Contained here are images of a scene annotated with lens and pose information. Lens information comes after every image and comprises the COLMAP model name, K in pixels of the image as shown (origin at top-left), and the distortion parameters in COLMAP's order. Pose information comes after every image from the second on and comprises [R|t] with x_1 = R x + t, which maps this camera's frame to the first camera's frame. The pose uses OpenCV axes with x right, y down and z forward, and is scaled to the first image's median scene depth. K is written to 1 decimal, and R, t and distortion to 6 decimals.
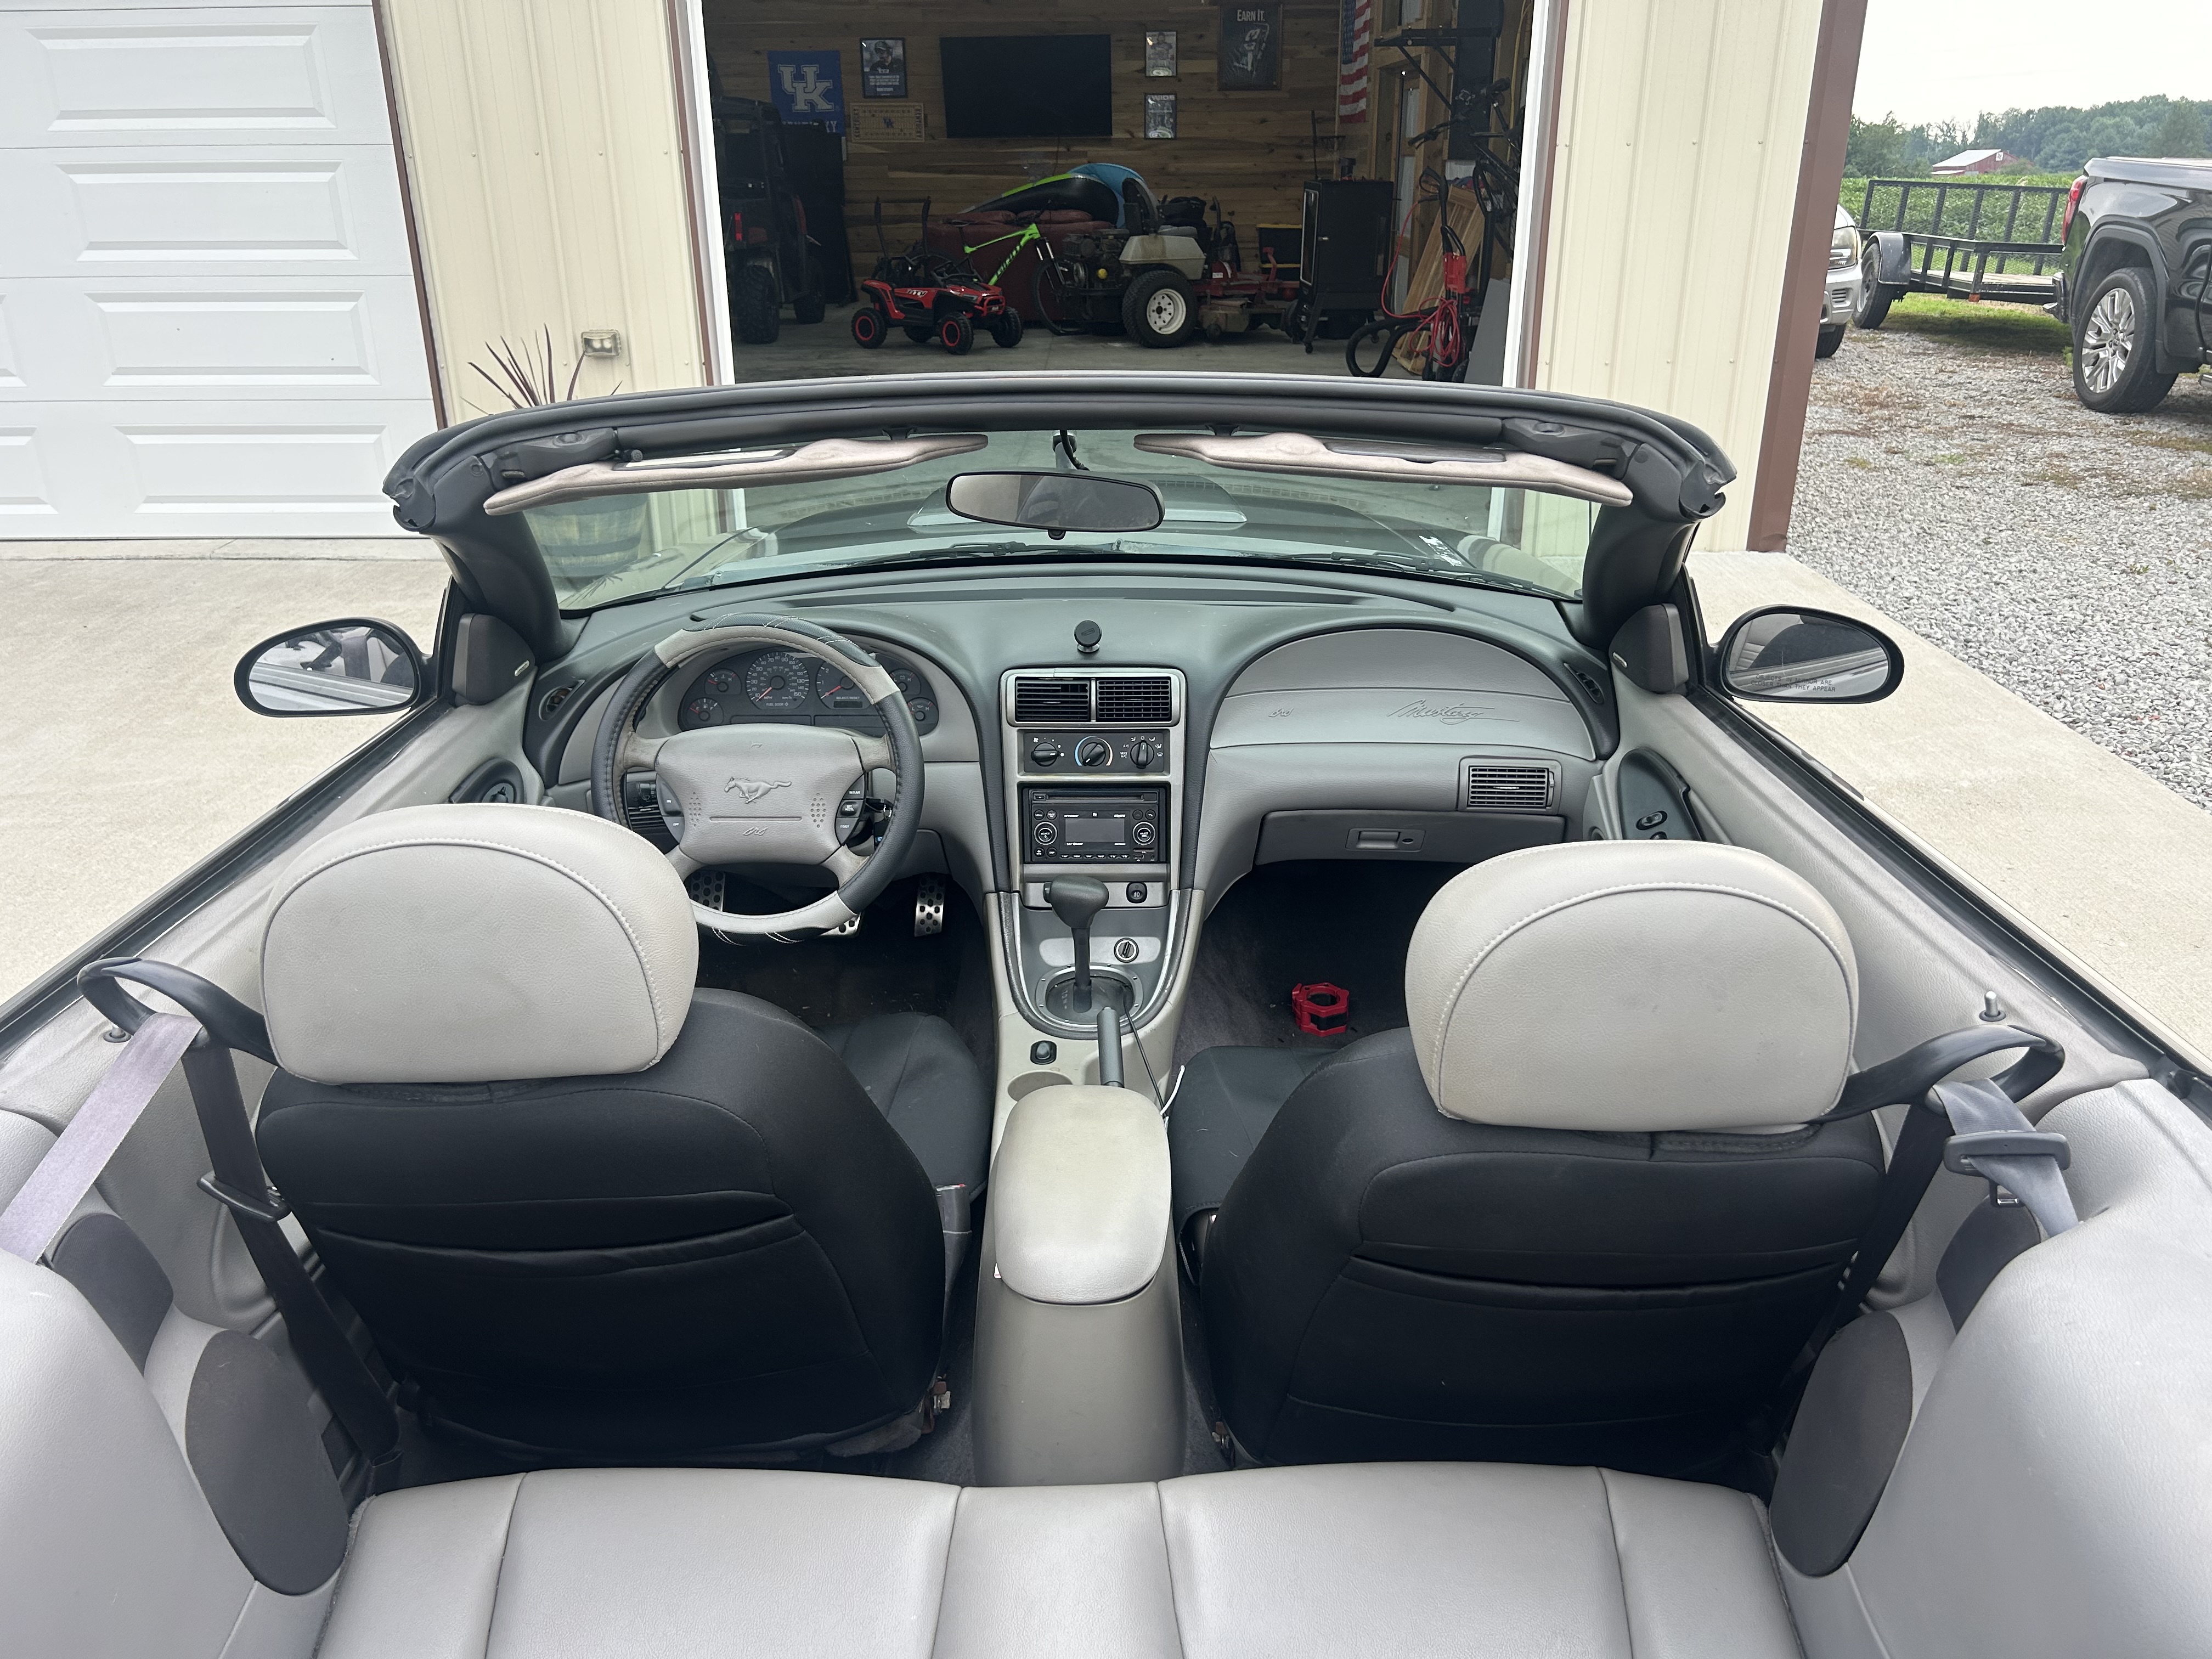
lens RADIAL K [[1706.1, 0, 1106.0], [0, 1706.1, 829.5], [0, 0, 1]] dist [0.008855, -0.060438]
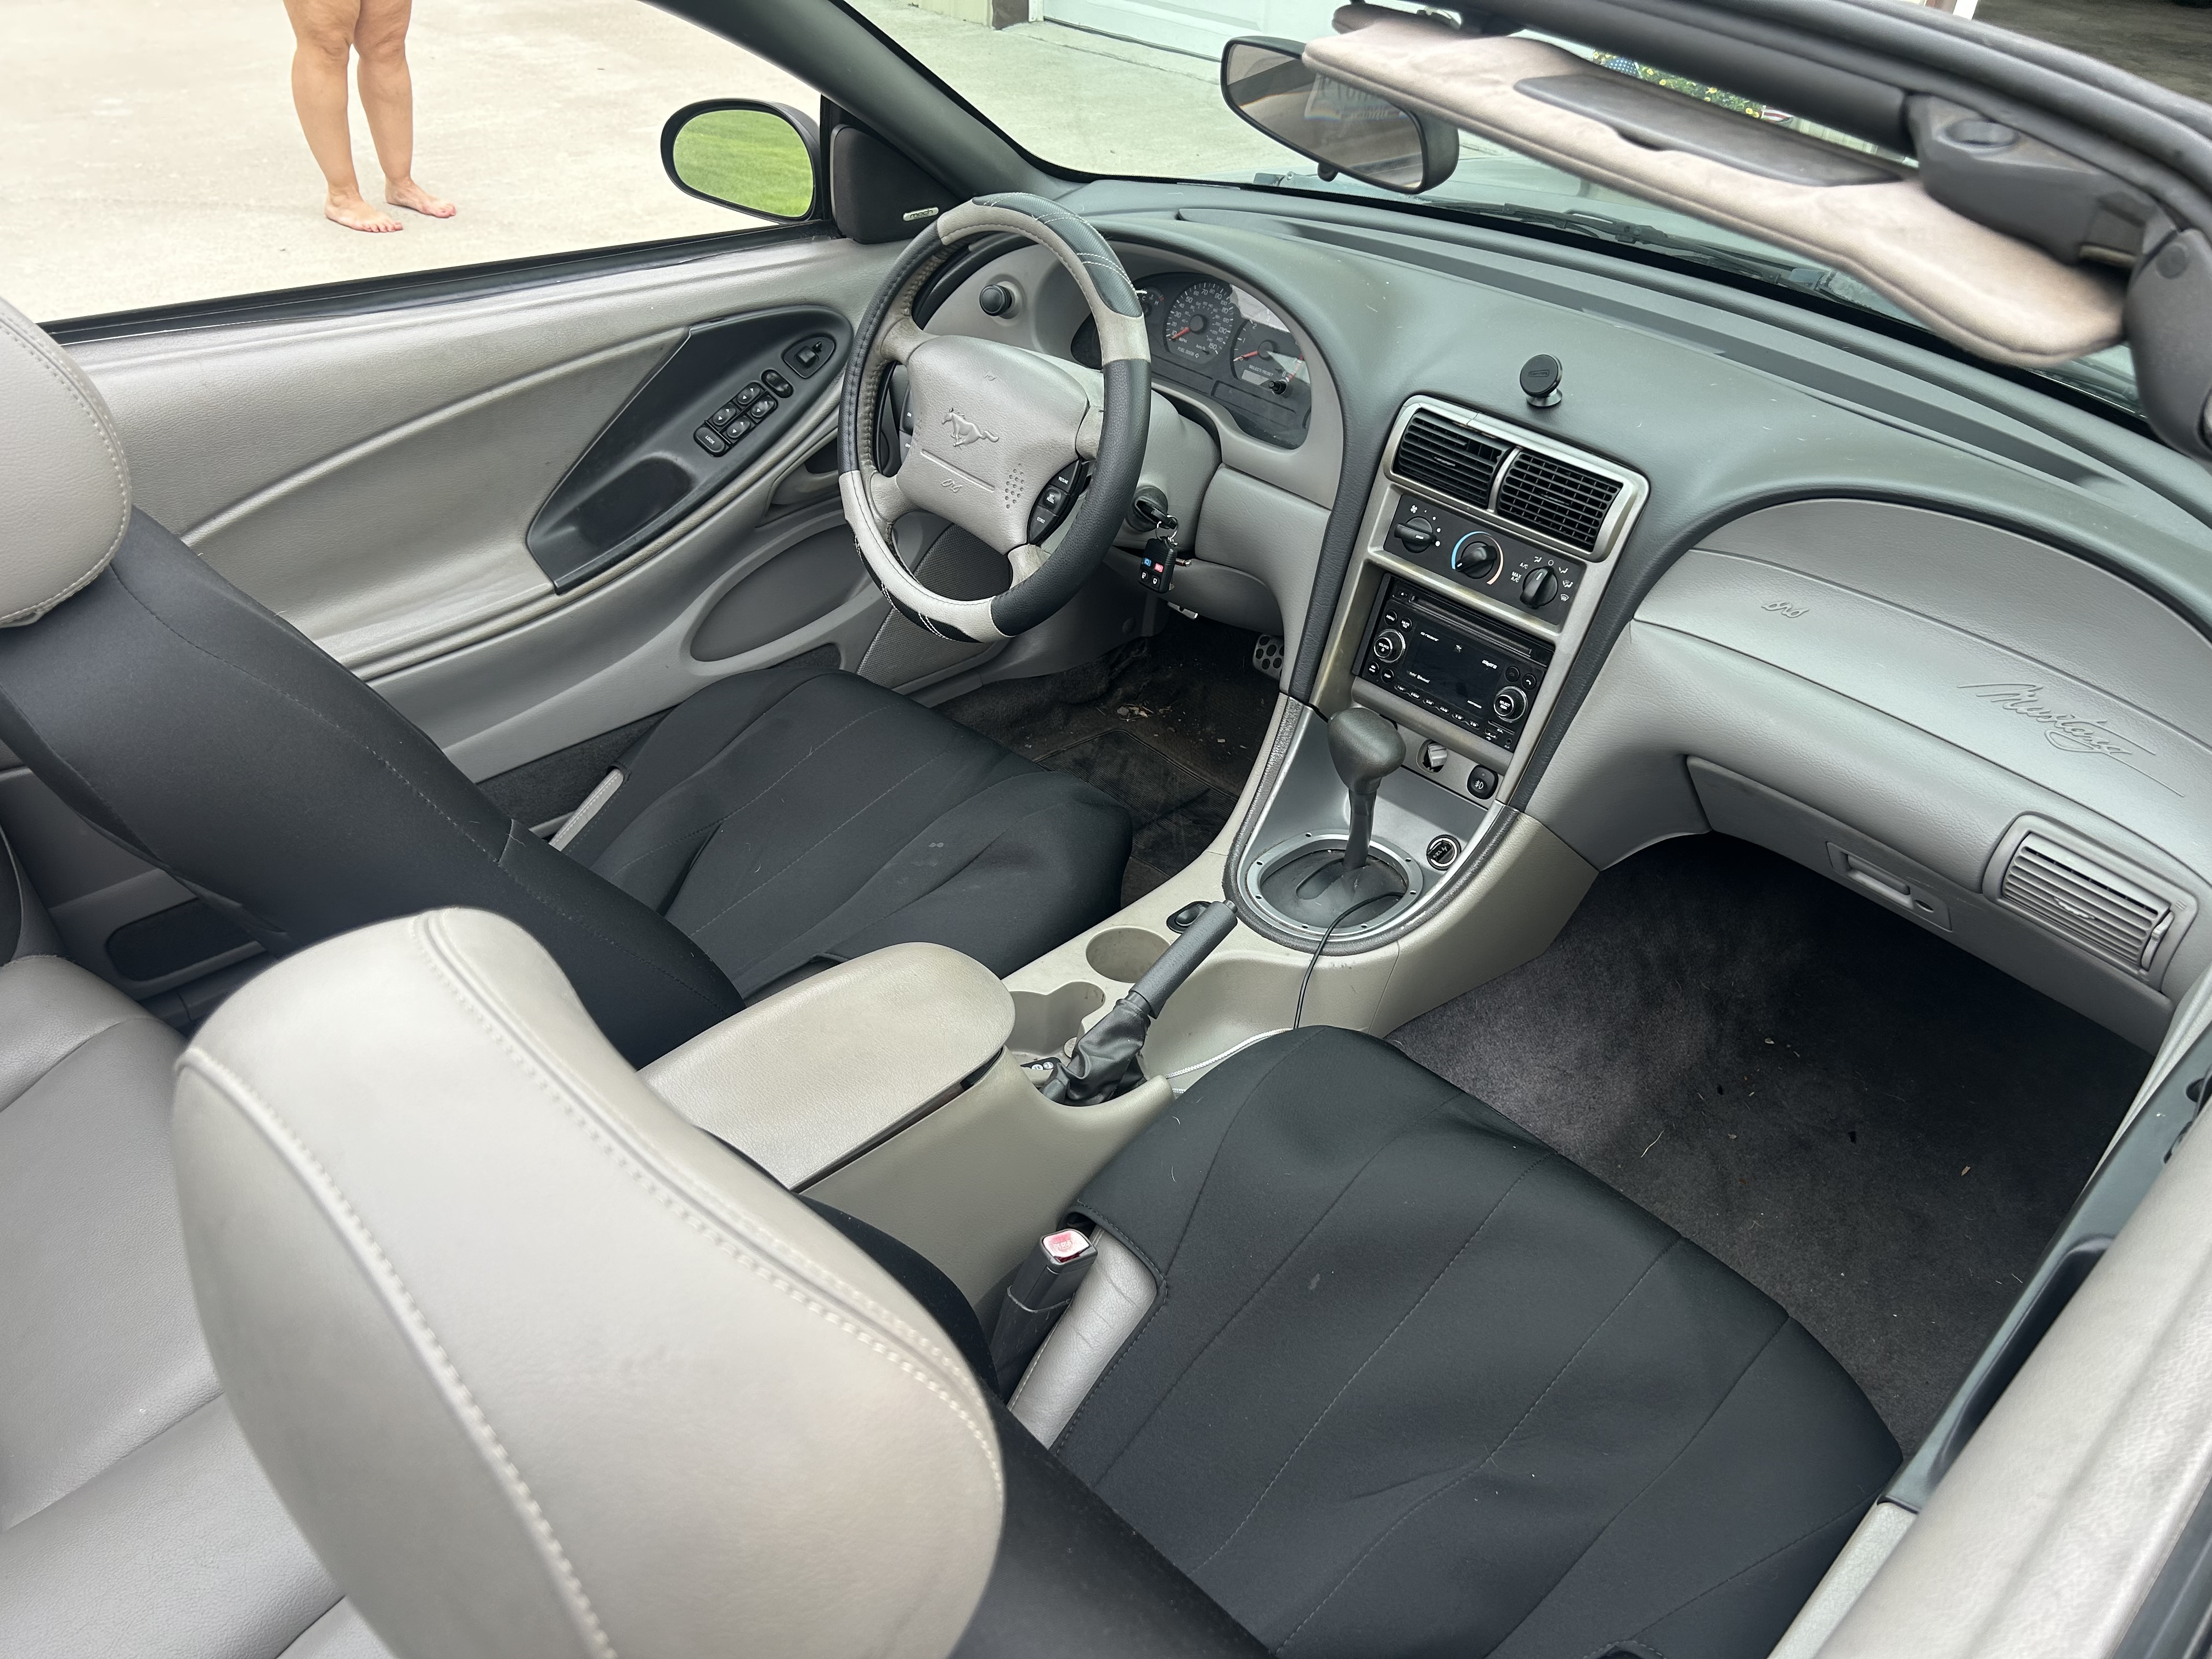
lens RADIAL K [[1706.1, 0, 1106.0], [0, 1706.1, 829.5], [0, 0, 1]] dist [0.008855, -0.060438]
pose [[0.689317, 0.444895, -0.571761, 0.317305], [-0.325623, 0.895276, 0.304056, -0.104738], [0.647157, -0.023413, 0.761997, 0.408261]]
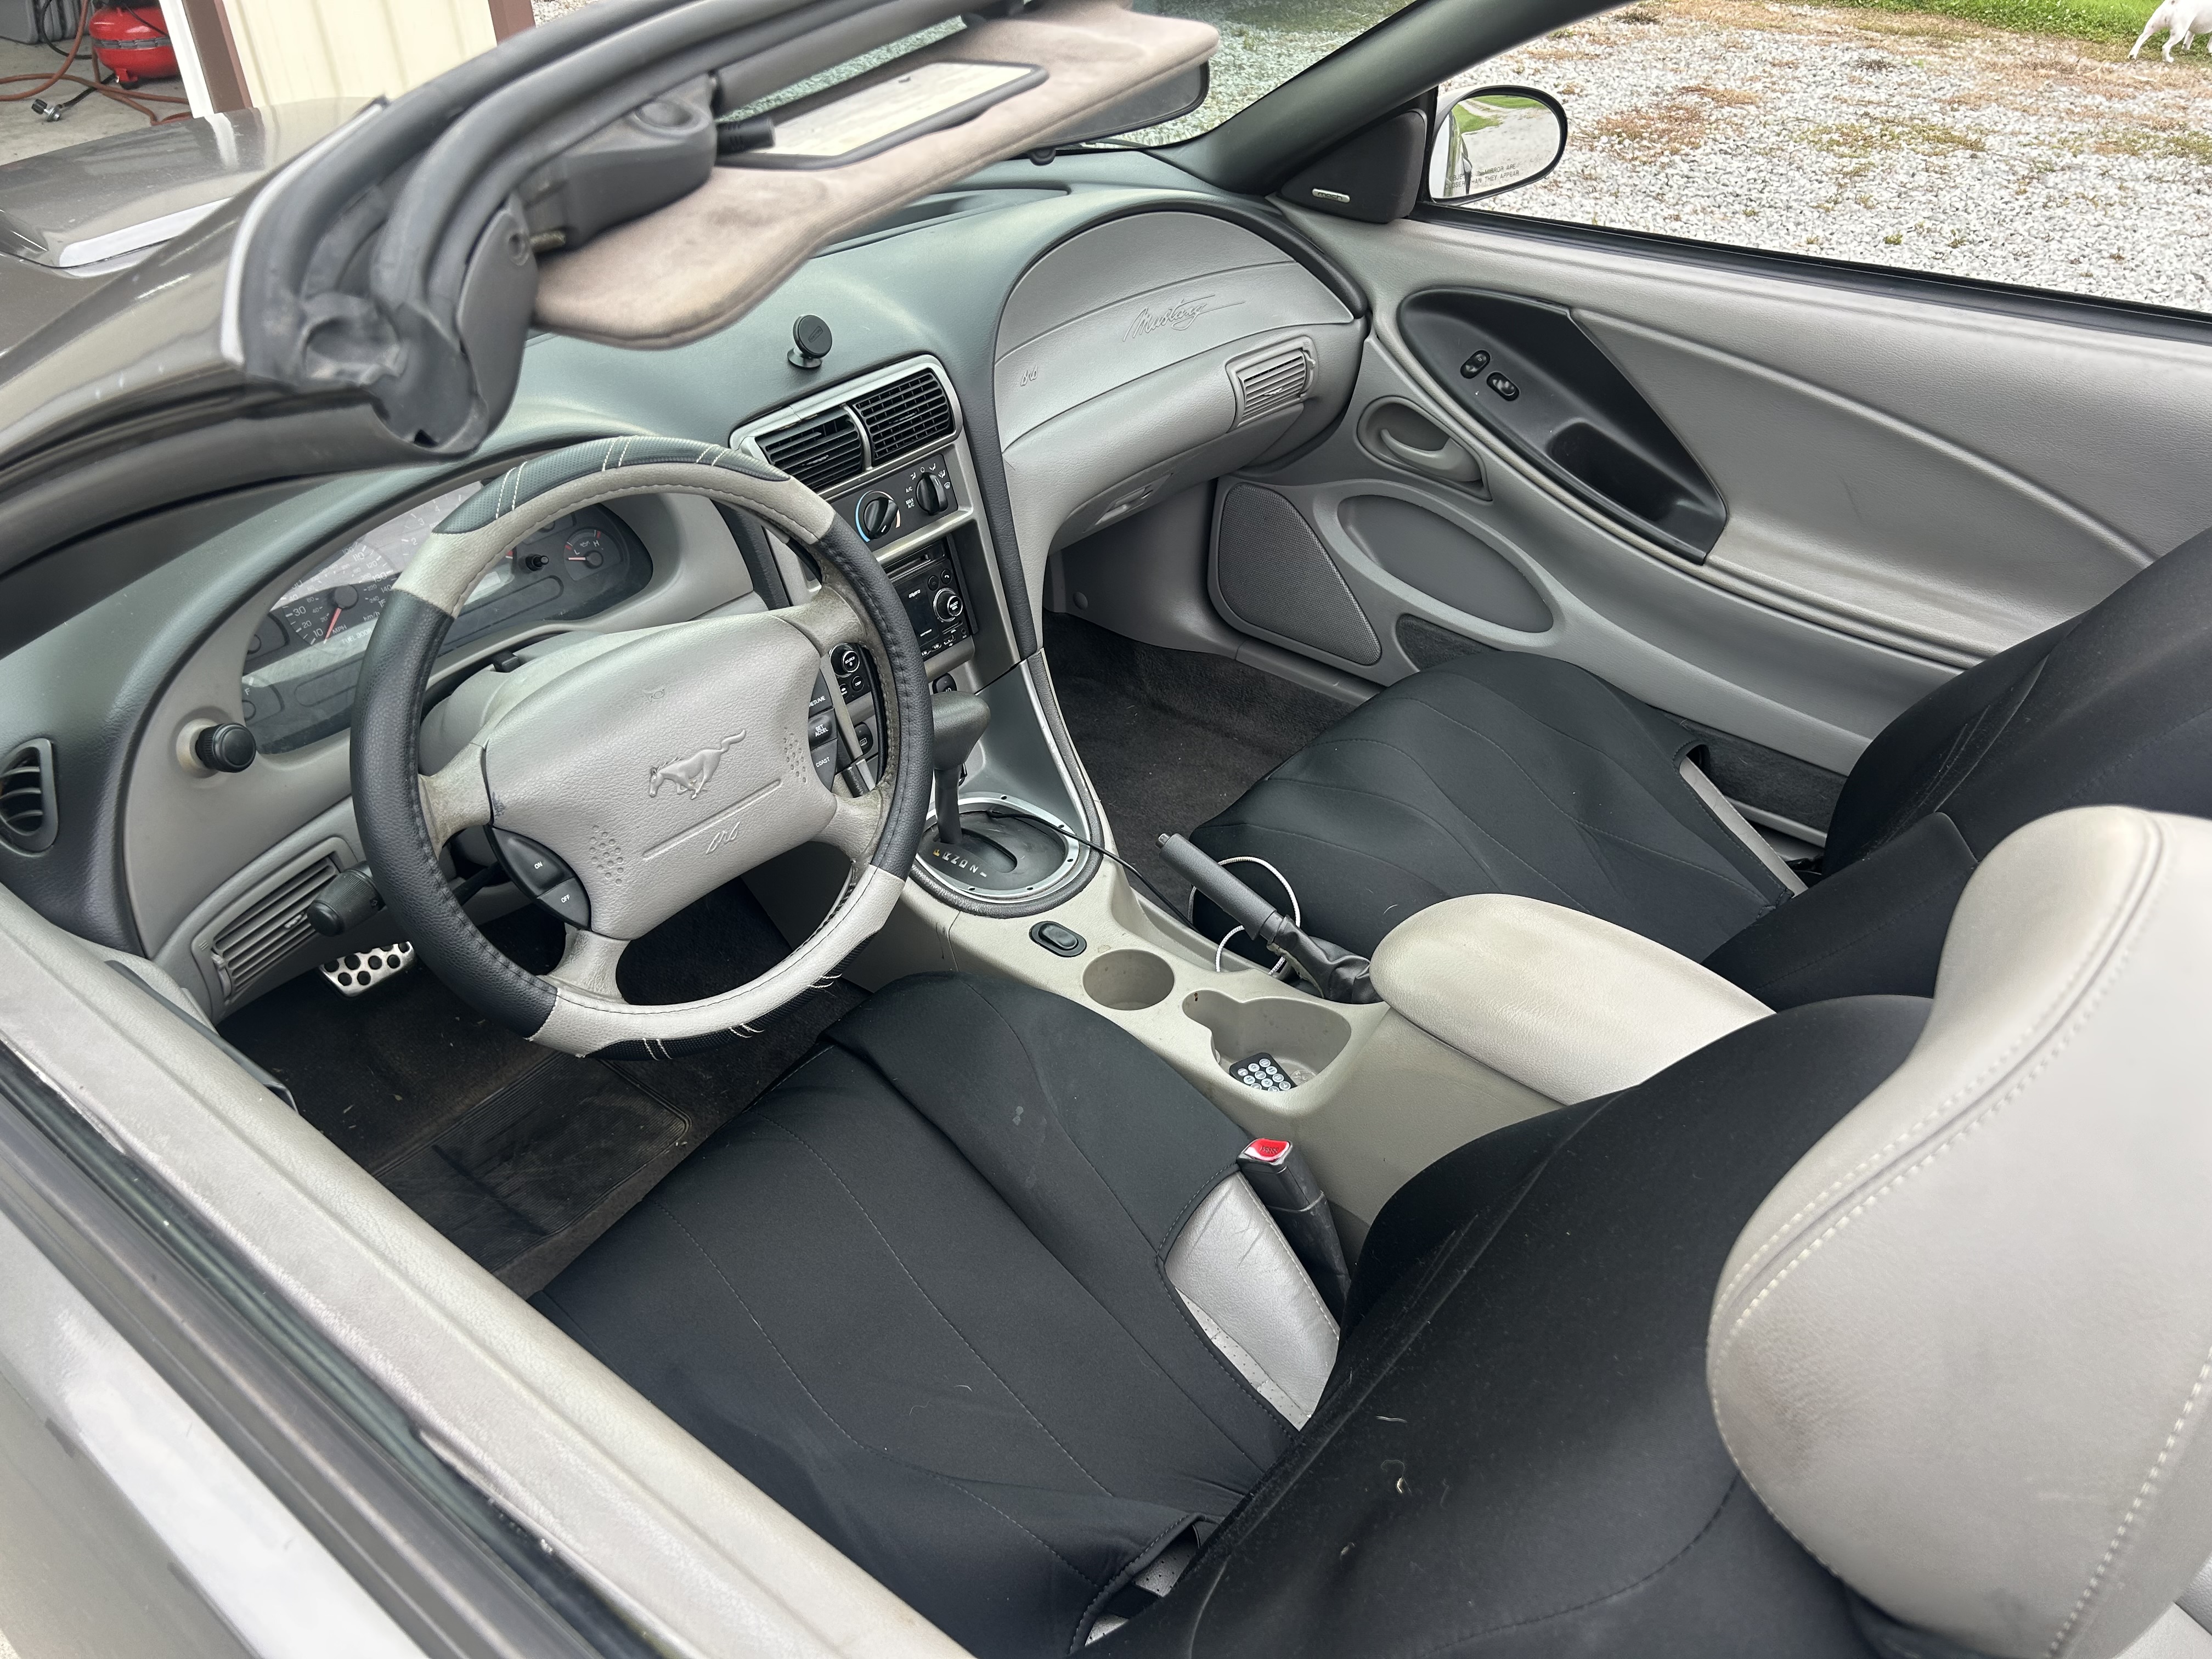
lens RADIAL K [[1706.1, 0, 1106.0], [0, 1706.1, 829.5], [0, 0, 1]] dist [0.008855, -0.060438]
pose [[0.628014, -0.446649, 0.637262, -0.429809], [0.284557, 0.893983, 0.346153, -0.140473], [-0.724310, -0.036051, 0.688531, 0.479787]]
